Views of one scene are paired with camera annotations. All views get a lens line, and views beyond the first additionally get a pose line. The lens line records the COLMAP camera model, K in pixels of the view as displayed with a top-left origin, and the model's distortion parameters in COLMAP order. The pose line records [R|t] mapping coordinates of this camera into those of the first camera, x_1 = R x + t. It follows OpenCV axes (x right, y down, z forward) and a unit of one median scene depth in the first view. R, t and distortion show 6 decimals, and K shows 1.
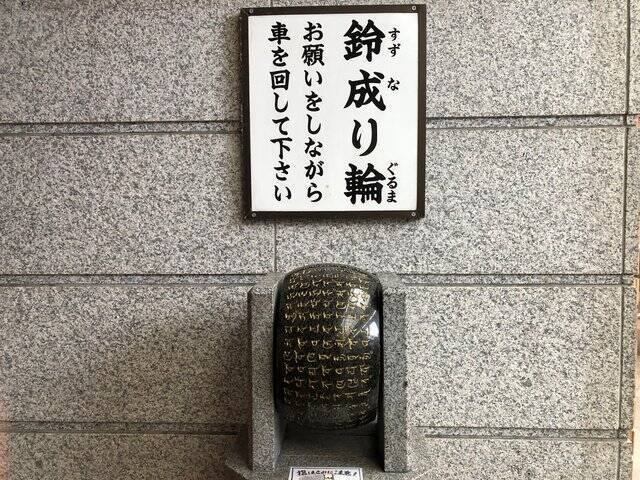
lens RADIAL K [[529.5, 0, 315.4], [0, 529.5, 229.6], [0, 0, 1]] dist [0.023033, -0.006251]
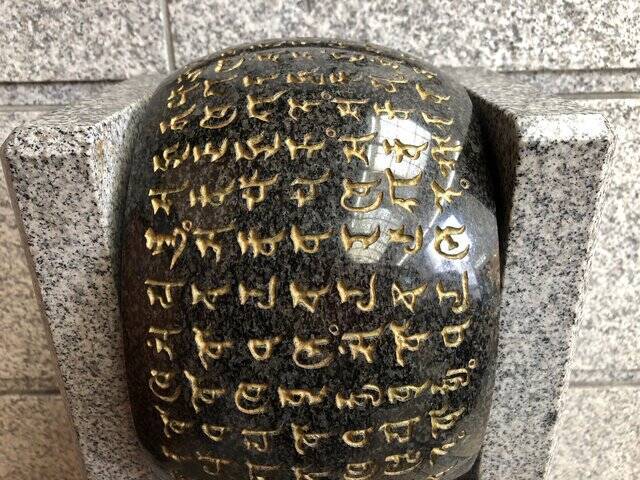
lens RADIAL K [[529.5, 0, 315.4], [0, 529.5, 229.6], [0, 0, 1]] dist [0.023033, -0.006251]
pose [[0.998304, -0.034173, 0.047142, 0.013977], [0.015683, 0.937545, 0.347511, 0.066889], [-0.056073, -0.346182, 0.936490, 0.730279]]
